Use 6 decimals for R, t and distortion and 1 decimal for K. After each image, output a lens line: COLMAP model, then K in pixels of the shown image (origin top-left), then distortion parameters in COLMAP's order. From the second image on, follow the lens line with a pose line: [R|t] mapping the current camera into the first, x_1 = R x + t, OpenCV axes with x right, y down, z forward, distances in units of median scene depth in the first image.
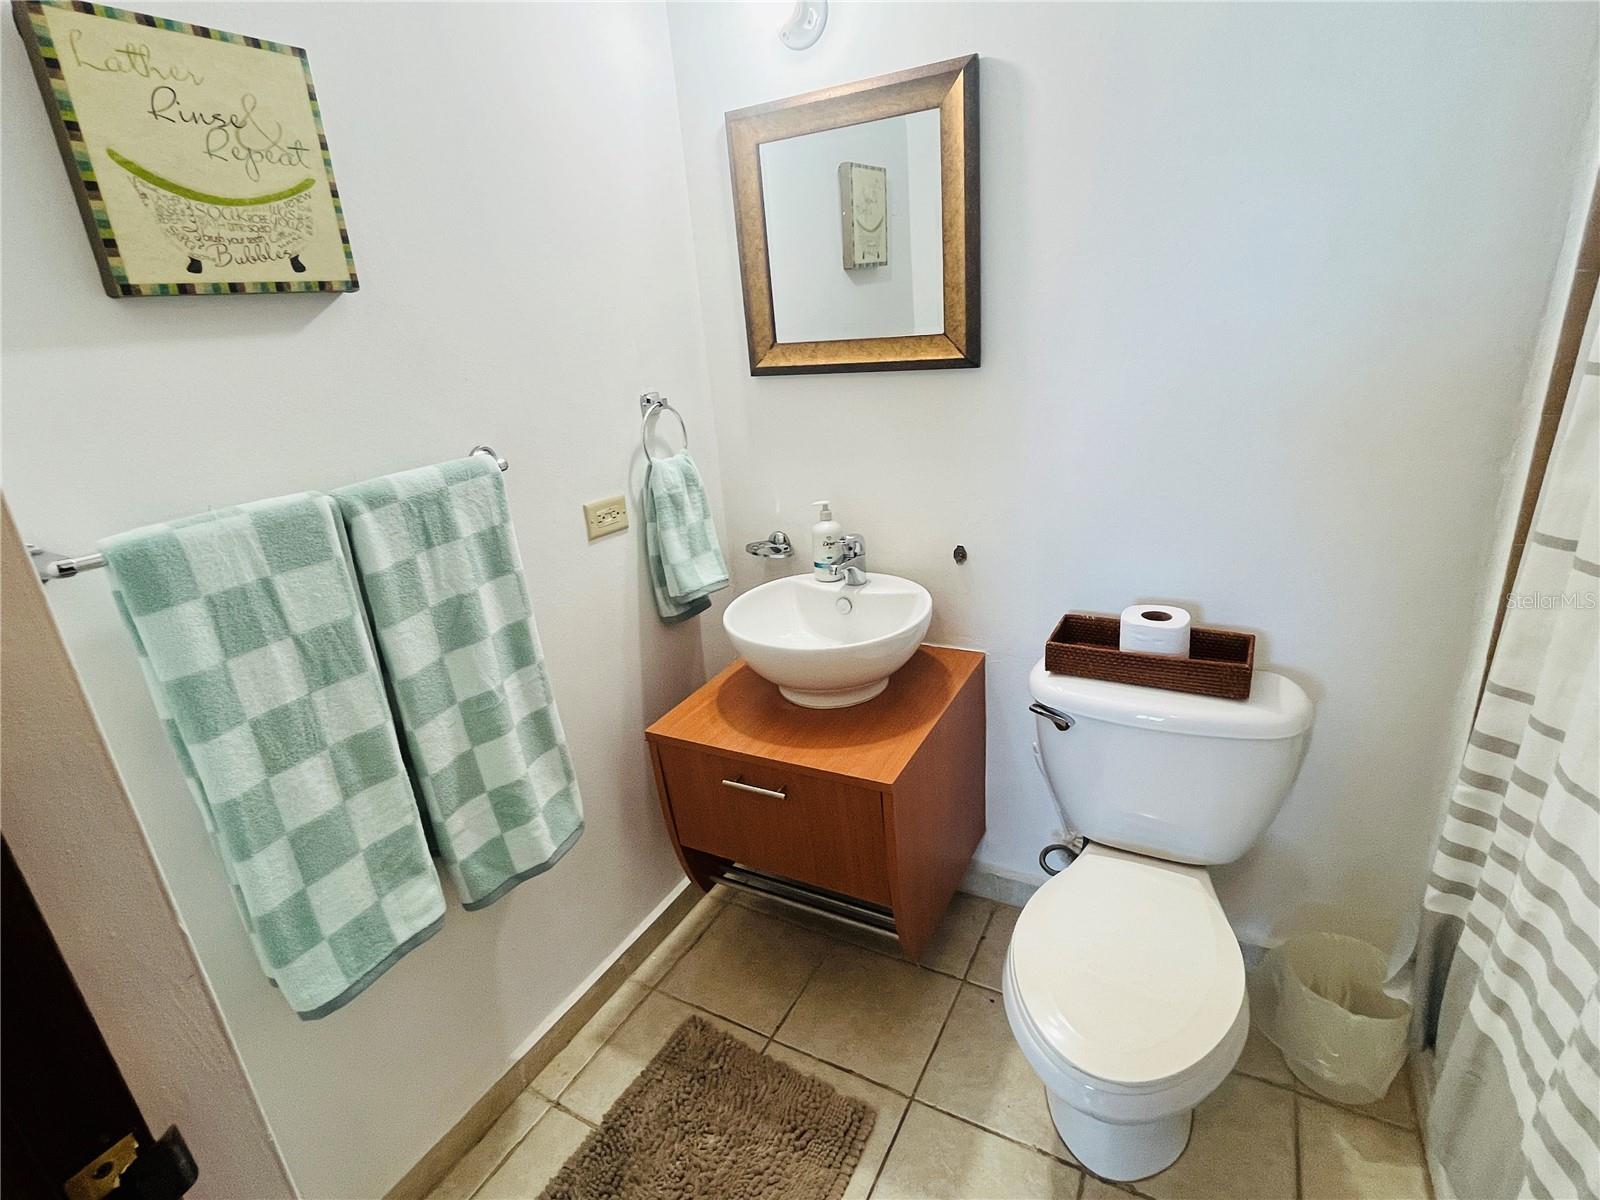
lens RADIAL K [[784.3, 0, 789.6], [0, 784.3, 612.6], [0, 0, 1]] dist [-0.013141, 0.002342]
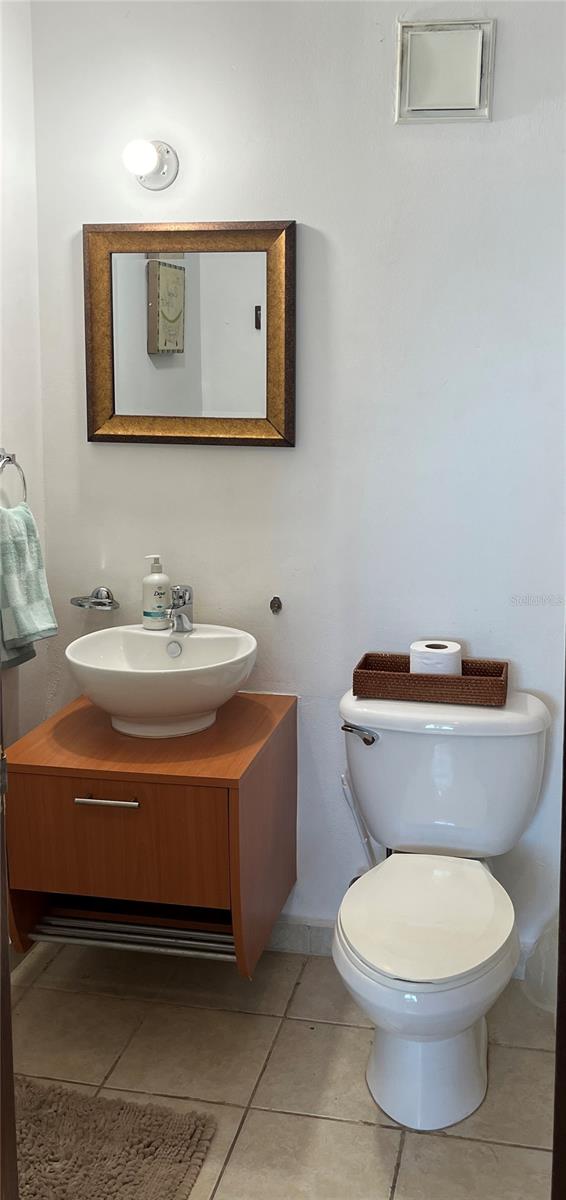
lens RADIAL K [[1212.8, 0, 284.7], [0, 1212.8, 599.6], [0, 0, 1]] dist [-0.004903, 0.000000]
pose [[0.950026, 0.036803, 0.309994, -0.326987], [0.025002, 0.980866, -0.193072, 0.266622], [-0.311168, 0.191174, 0.930928, -0.665430]]
